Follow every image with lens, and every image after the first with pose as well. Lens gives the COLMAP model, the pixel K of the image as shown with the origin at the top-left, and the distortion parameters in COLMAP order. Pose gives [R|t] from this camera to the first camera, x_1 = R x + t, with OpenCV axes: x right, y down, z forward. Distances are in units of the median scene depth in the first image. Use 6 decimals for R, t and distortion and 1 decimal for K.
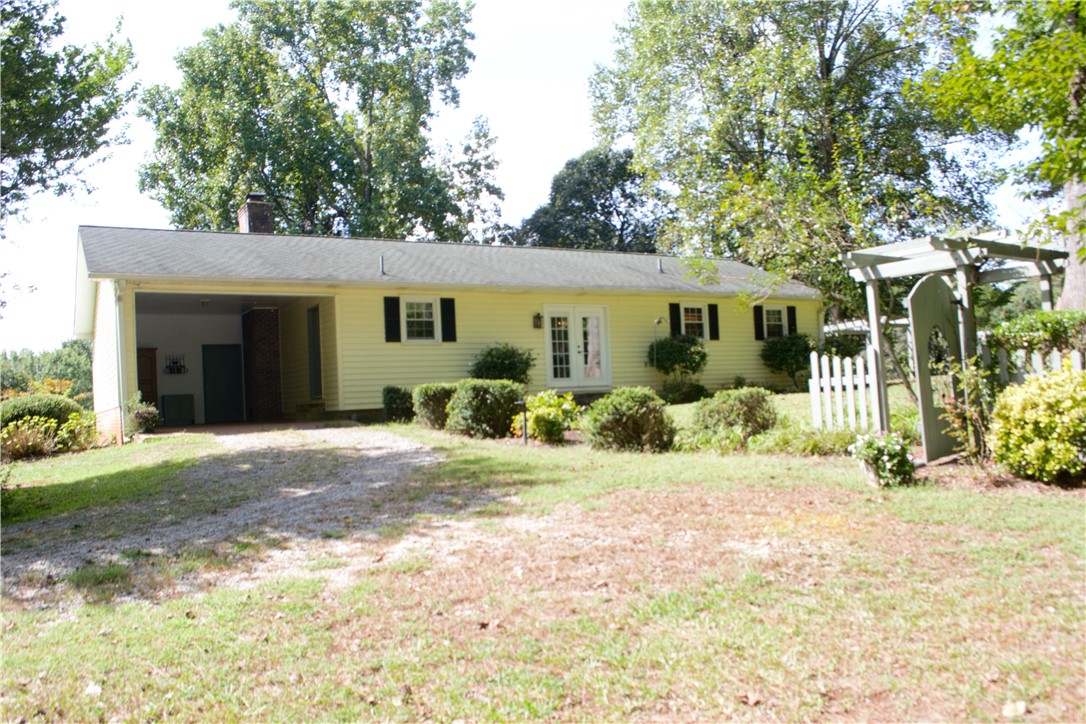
lens RADIAL K [[876.4, 0, 568.2], [0, 876.4, 382.0], [0, 0, 1]] dist [-0.087666, 0.003135]
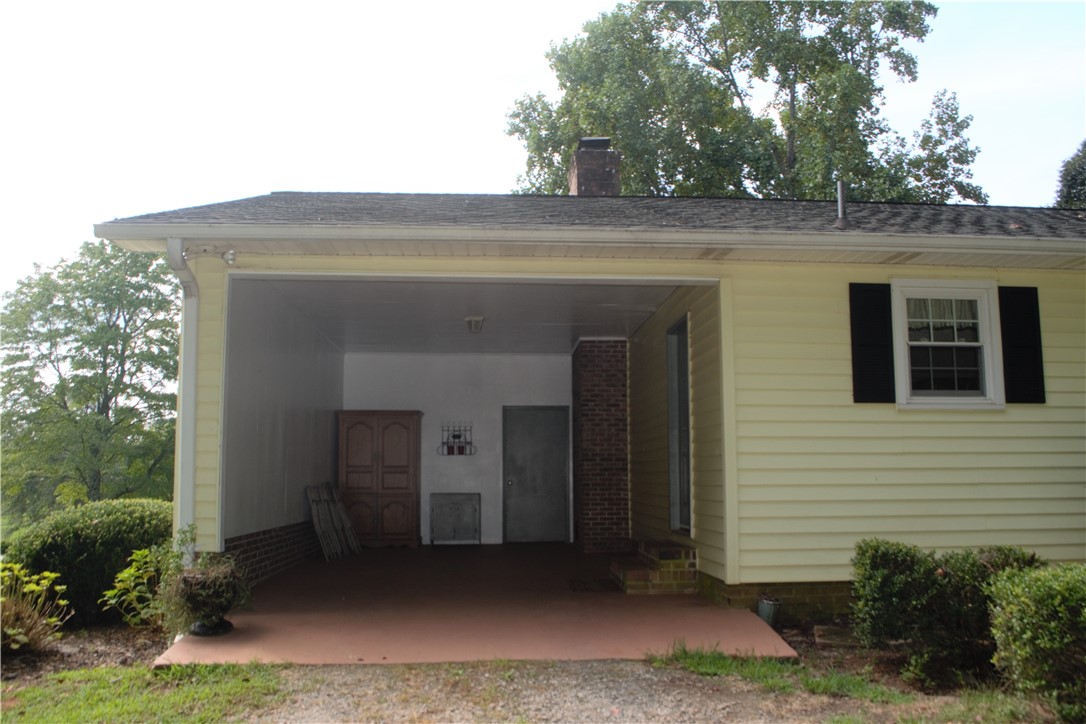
lens RADIAL K [[876.4, 0, 568.2], [0, 876.4, 382.0], [0, 0, 1]] dist [-0.087666, 0.003135]
pose [[0.892143, -0.005062, -0.451725, -0.070891], [-0.029549, 0.997142, -0.069533, -0.011783], [0.450786, 0.075382, 0.889444, 0.289828]]
